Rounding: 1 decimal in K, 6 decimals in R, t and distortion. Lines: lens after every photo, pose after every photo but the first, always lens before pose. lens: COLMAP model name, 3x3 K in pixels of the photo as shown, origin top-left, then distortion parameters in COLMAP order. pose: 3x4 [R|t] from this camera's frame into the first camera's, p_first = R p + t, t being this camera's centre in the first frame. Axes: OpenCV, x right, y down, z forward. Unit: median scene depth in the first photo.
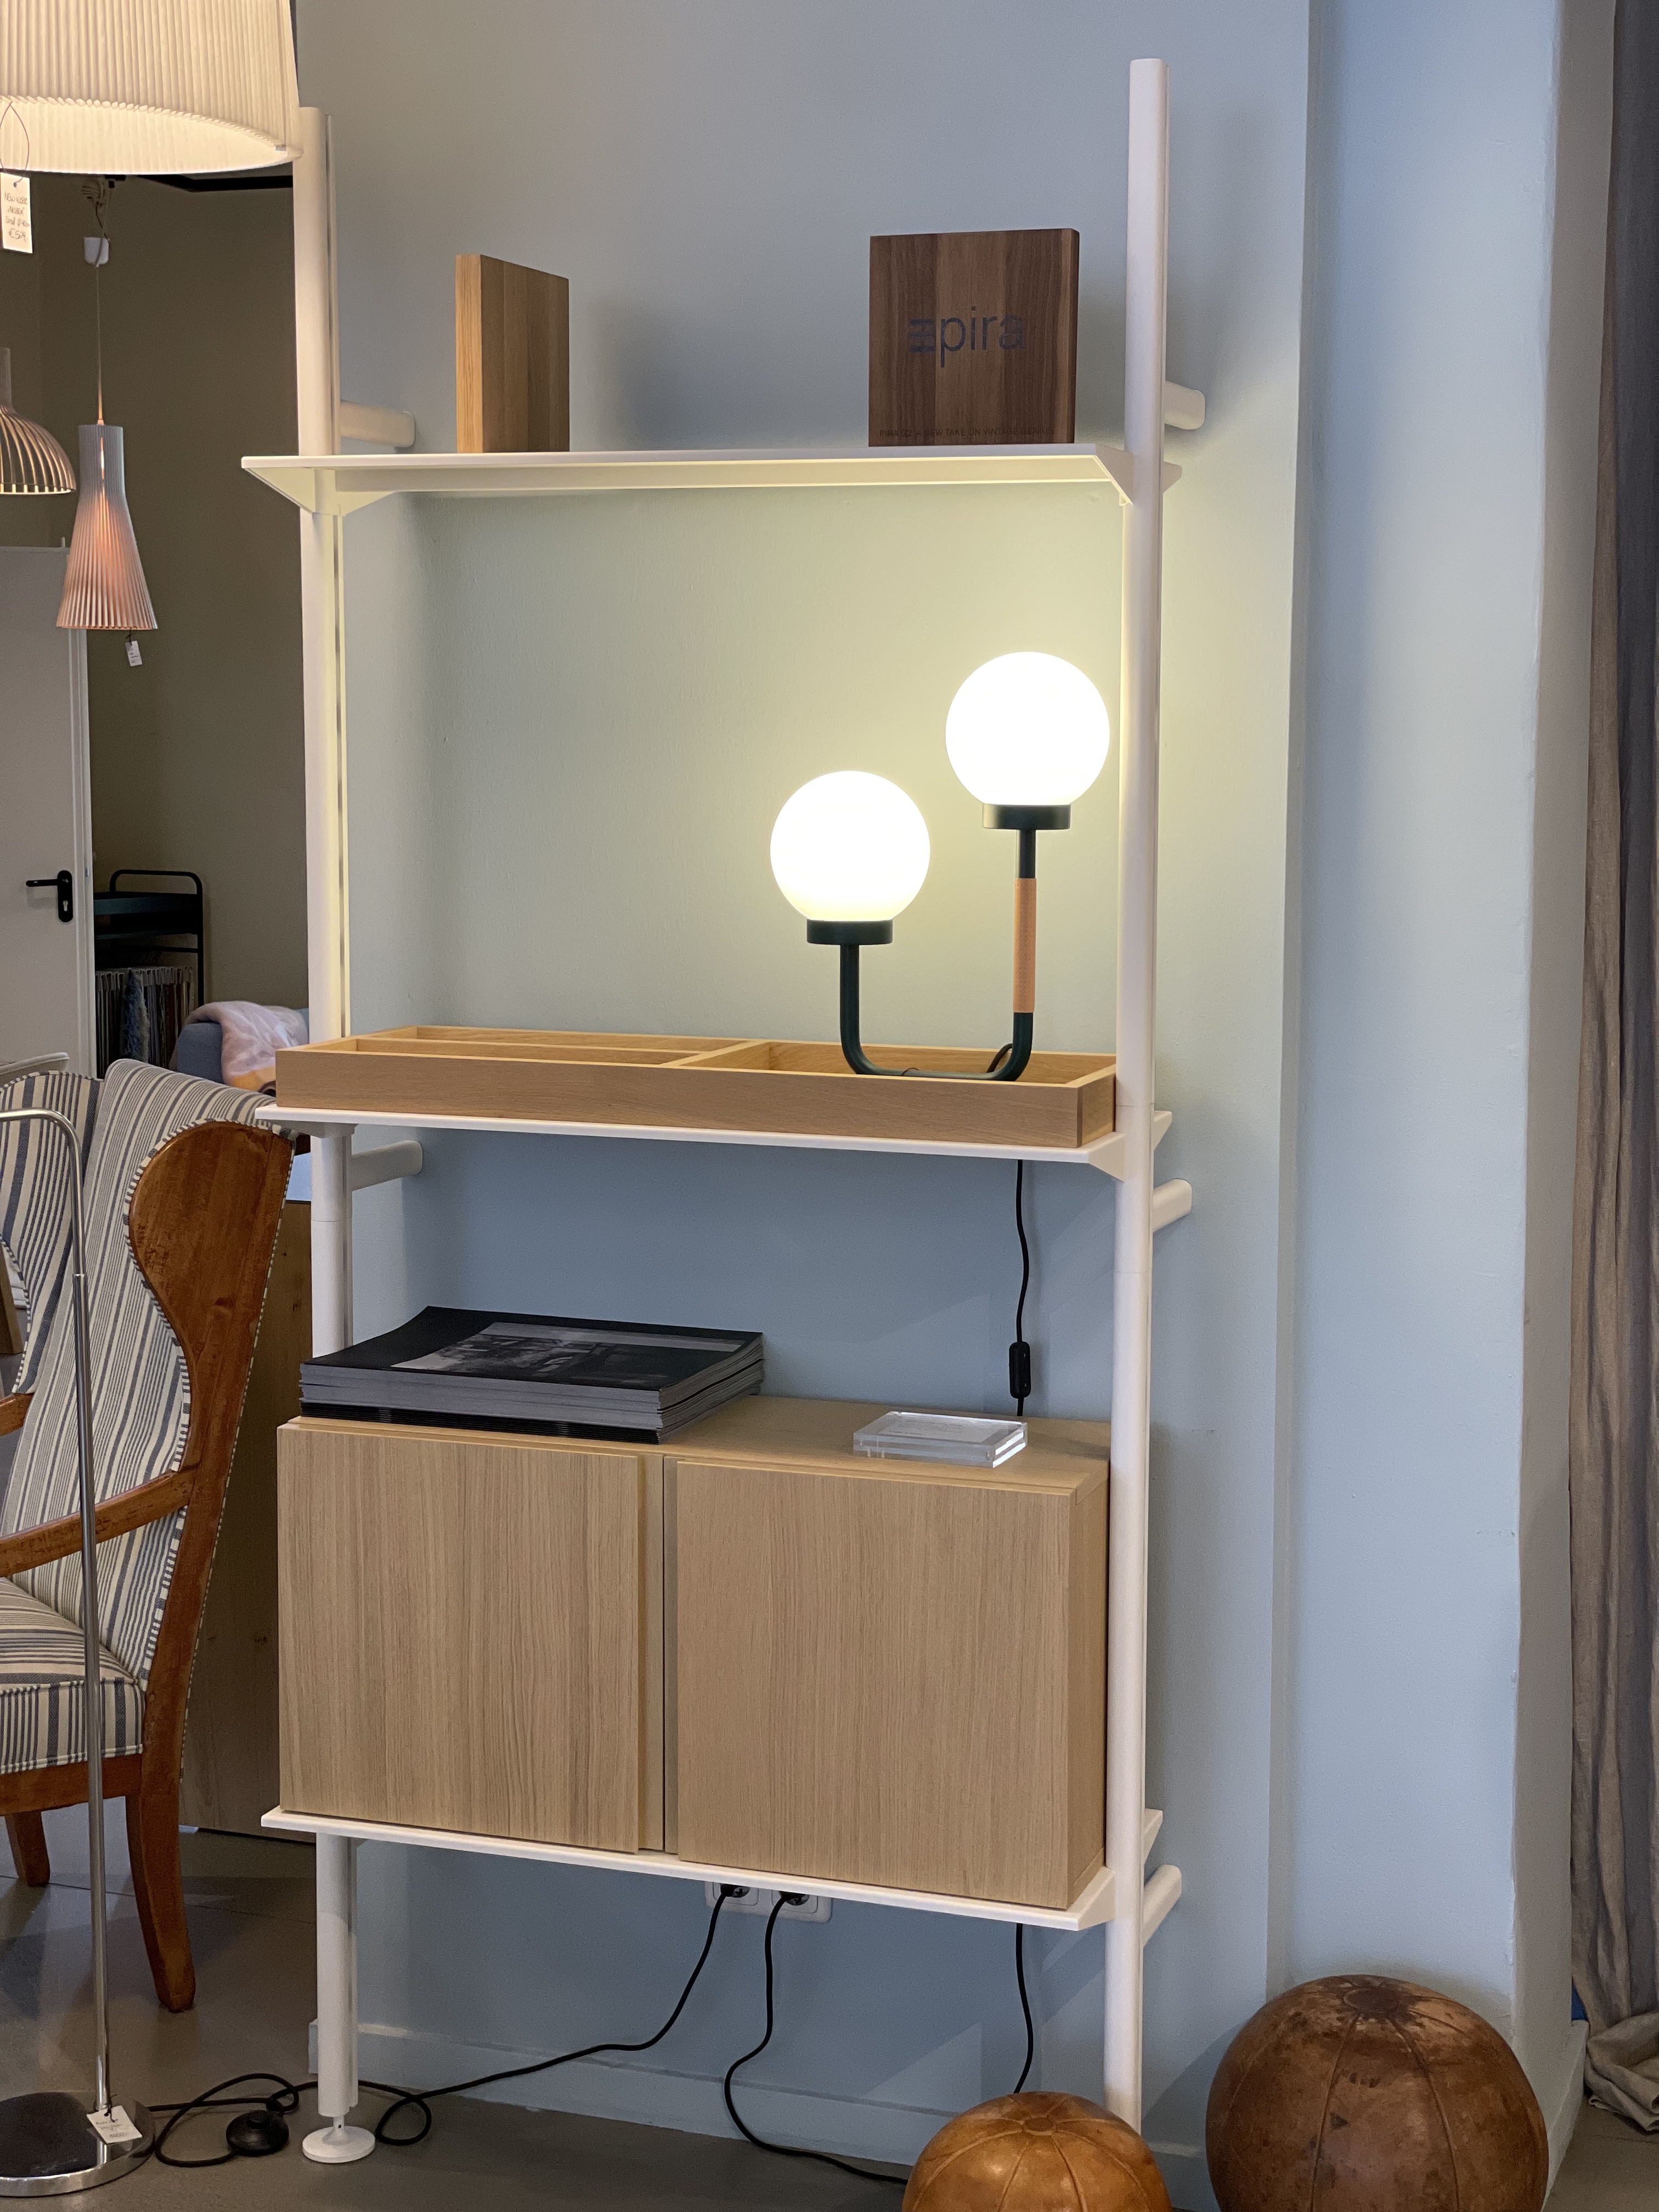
lens RADIAL K [[3341.3, 0, 829.5], [0, 3341.3, 1106.0], [0, 0, 1]] dist [0.061265, -0.091520]
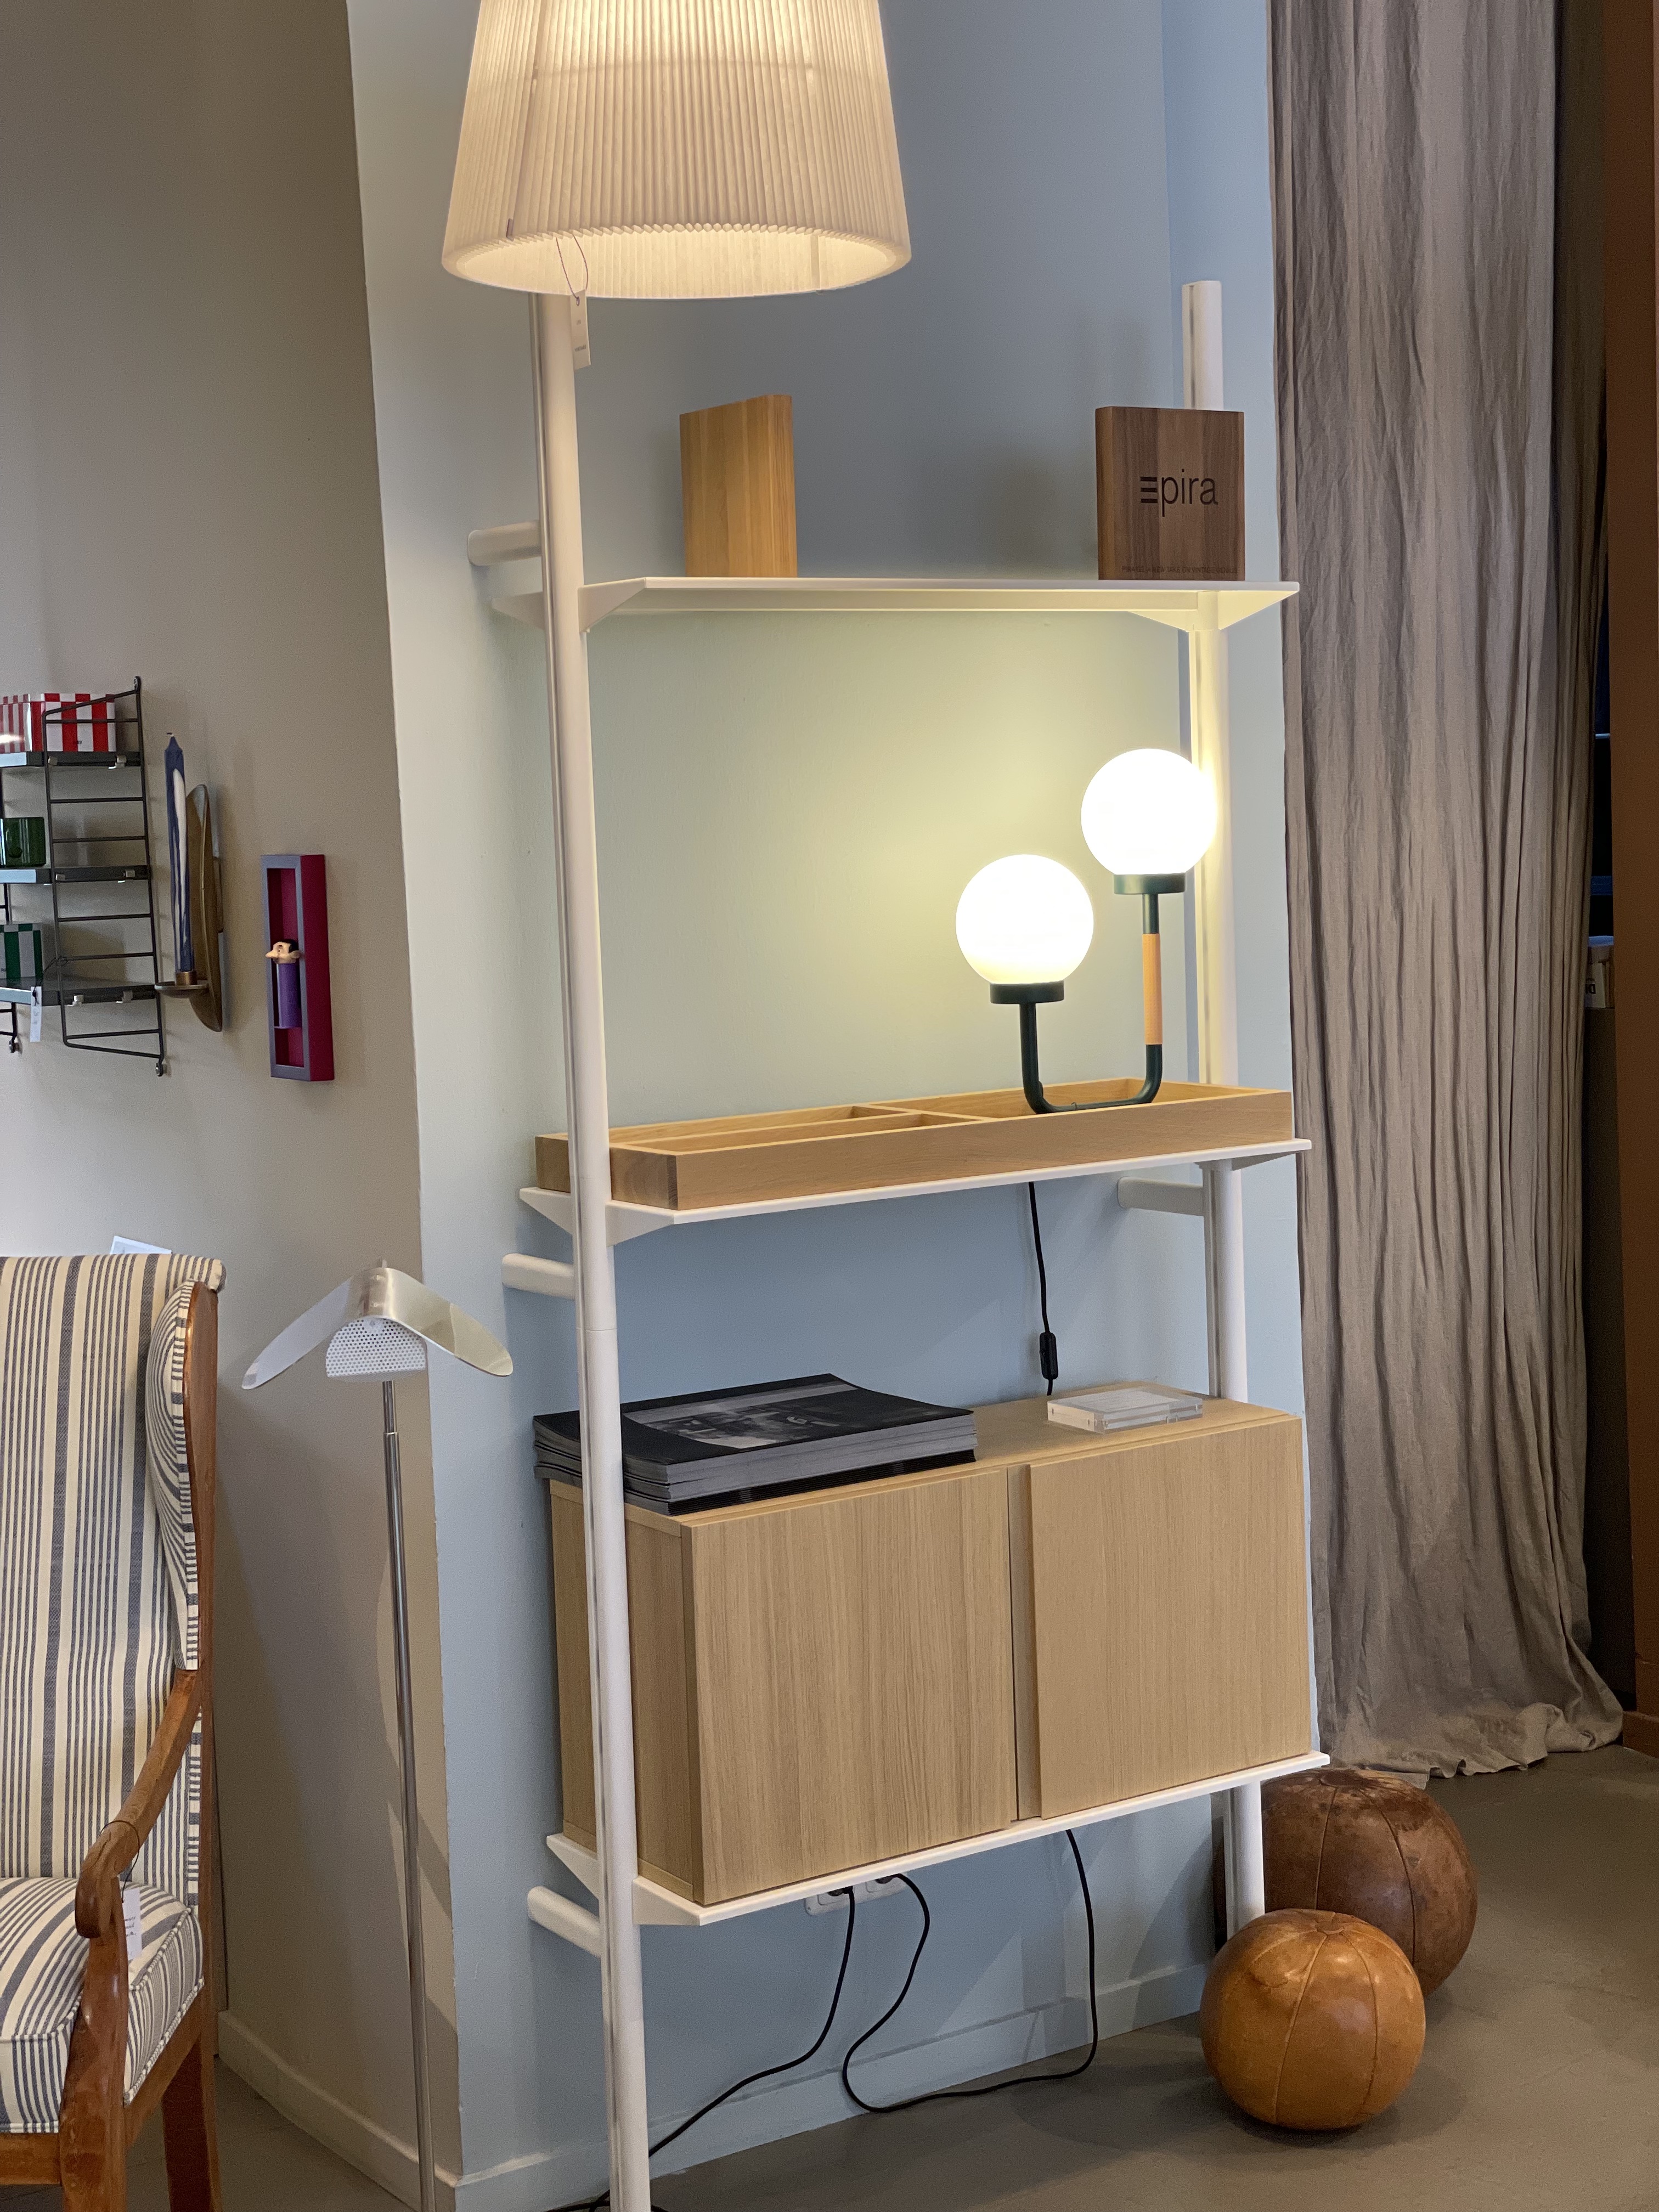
lens RADIAL K [[3288.4, 0, 831.8], [0, 3288.4, 1134.6], [0, 0, 1]] dist [0.027434, 0.088643]
pose [[0.596471, -0.106981, 0.795473, -0.941151], [0.136410, 0.990171, 0.030881, -0.047402], [-0.790958, 0.090091, 0.605202, 0.361458]]
